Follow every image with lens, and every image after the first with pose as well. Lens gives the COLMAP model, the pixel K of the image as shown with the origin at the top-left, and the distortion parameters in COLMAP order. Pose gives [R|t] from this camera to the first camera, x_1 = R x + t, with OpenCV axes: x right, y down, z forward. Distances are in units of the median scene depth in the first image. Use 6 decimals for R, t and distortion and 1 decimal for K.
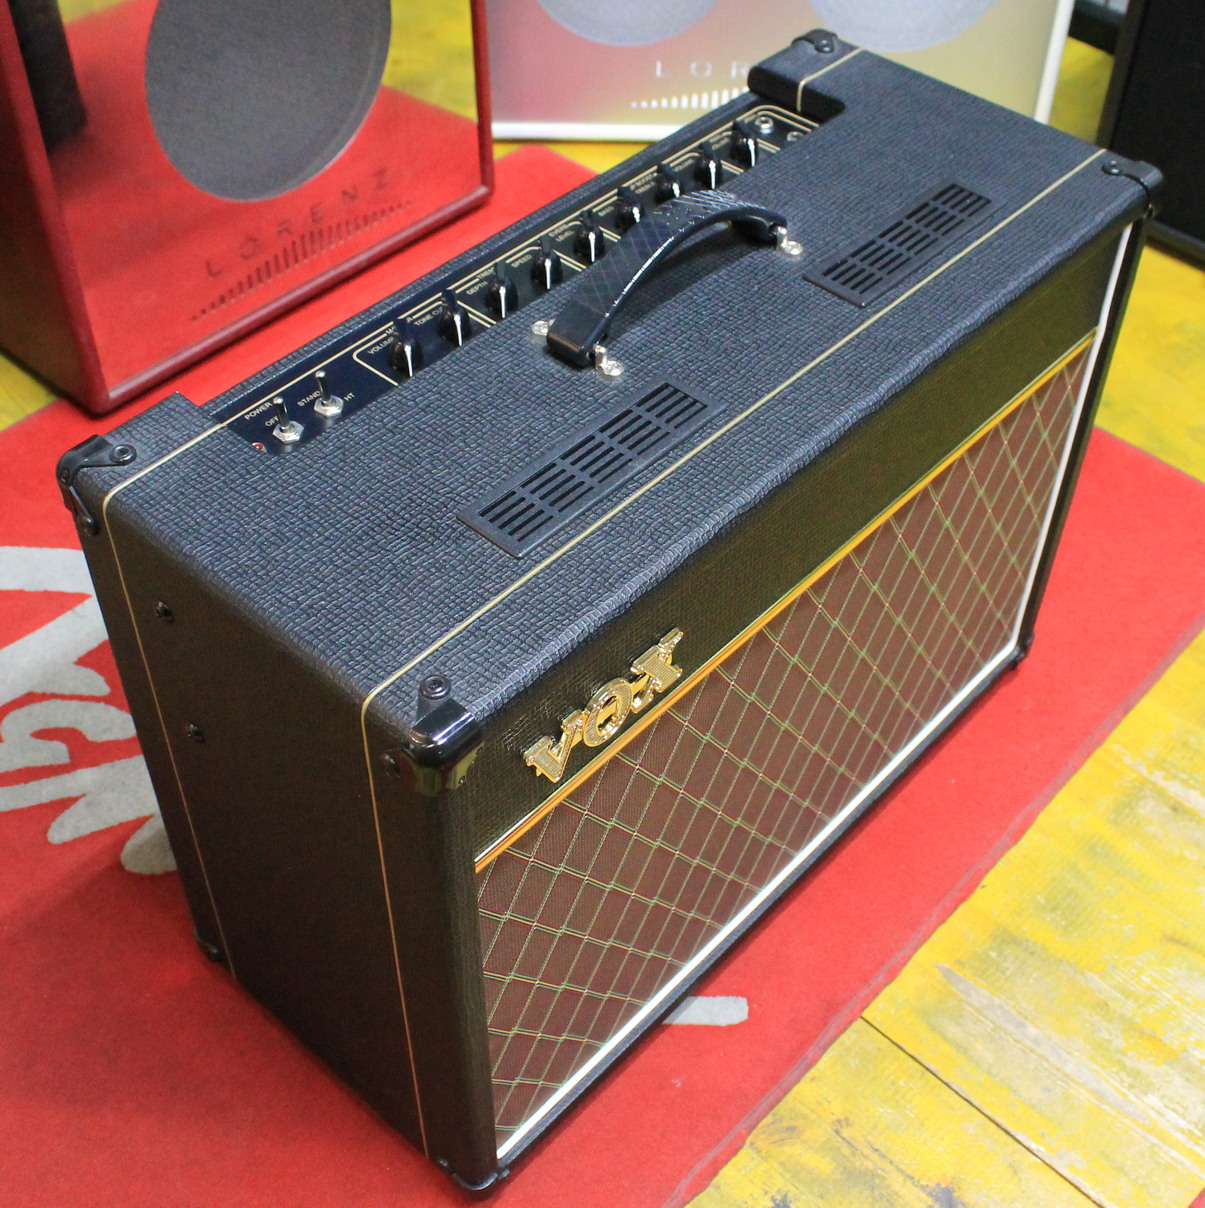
lens RADIAL K [[1628.6, 0, 606.4], [0, 1628.6, 609.2], [0, 0, 1]] dist [-0.070766, 0.000000]
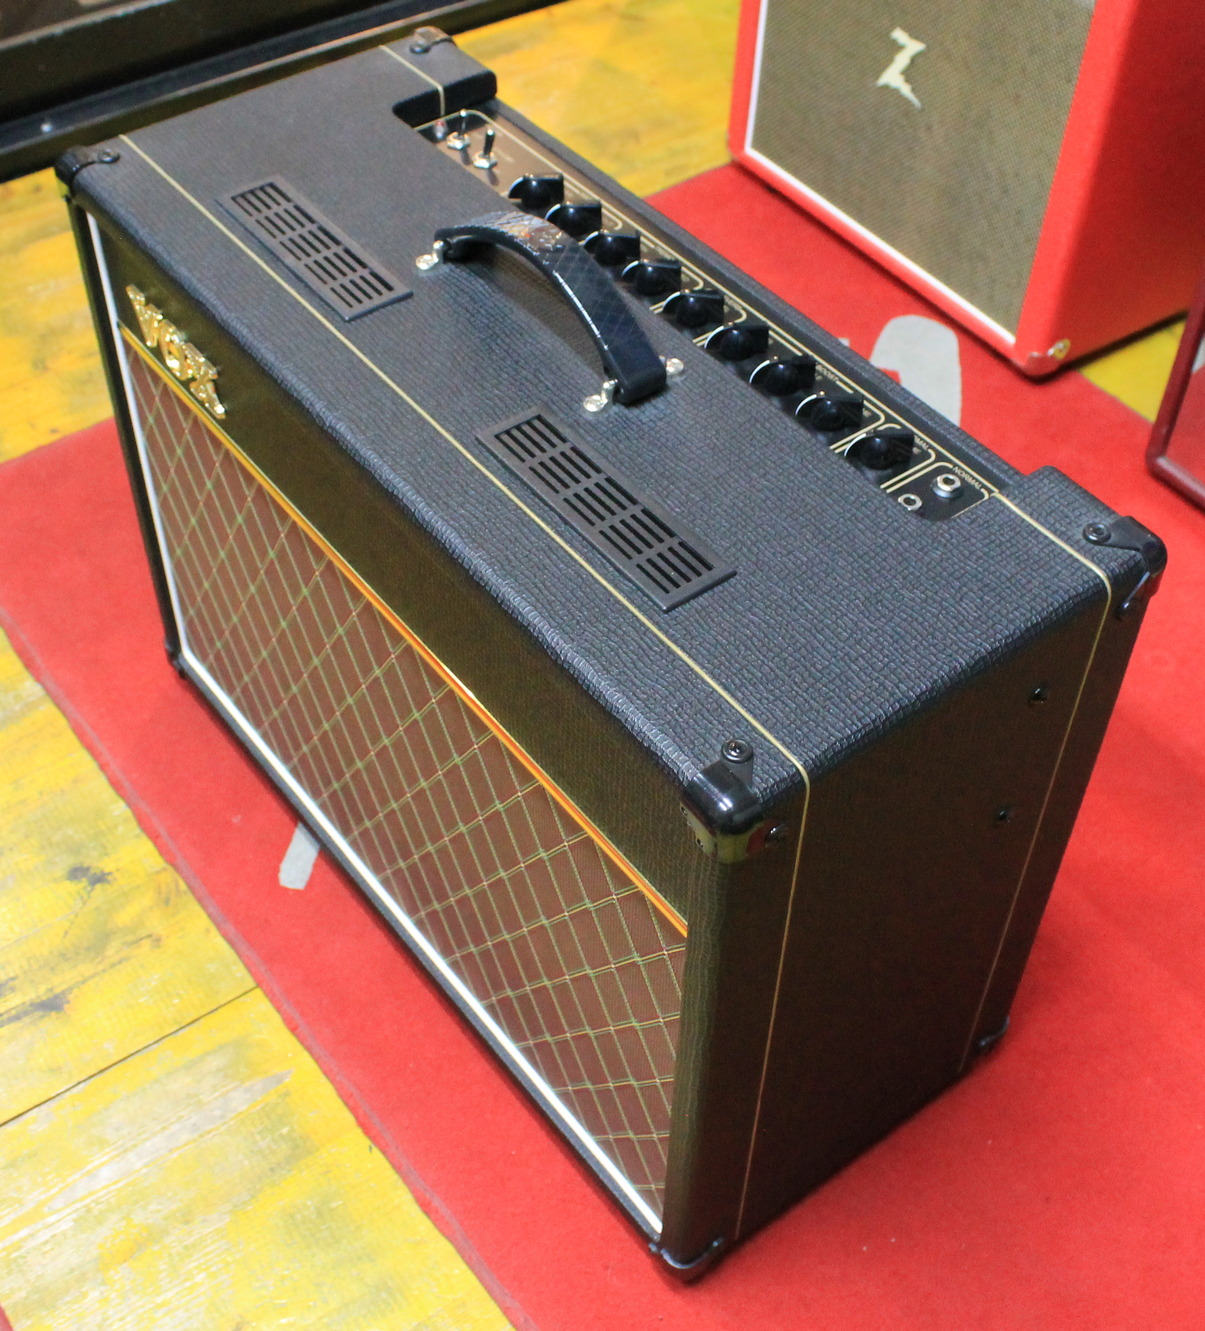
lens RADIAL K [[1790.2, 0, 603.5], [0, 1790.2, 661.9], [0, 0, 1]] dist [-0.080258, 0.000000]
pose [[-0.180064, 0.707839, -0.683038, 0.865769], [-0.721428, 0.376999, 0.580872, -0.729247], [0.668669, 0.597357, 0.442771, 0.650414]]
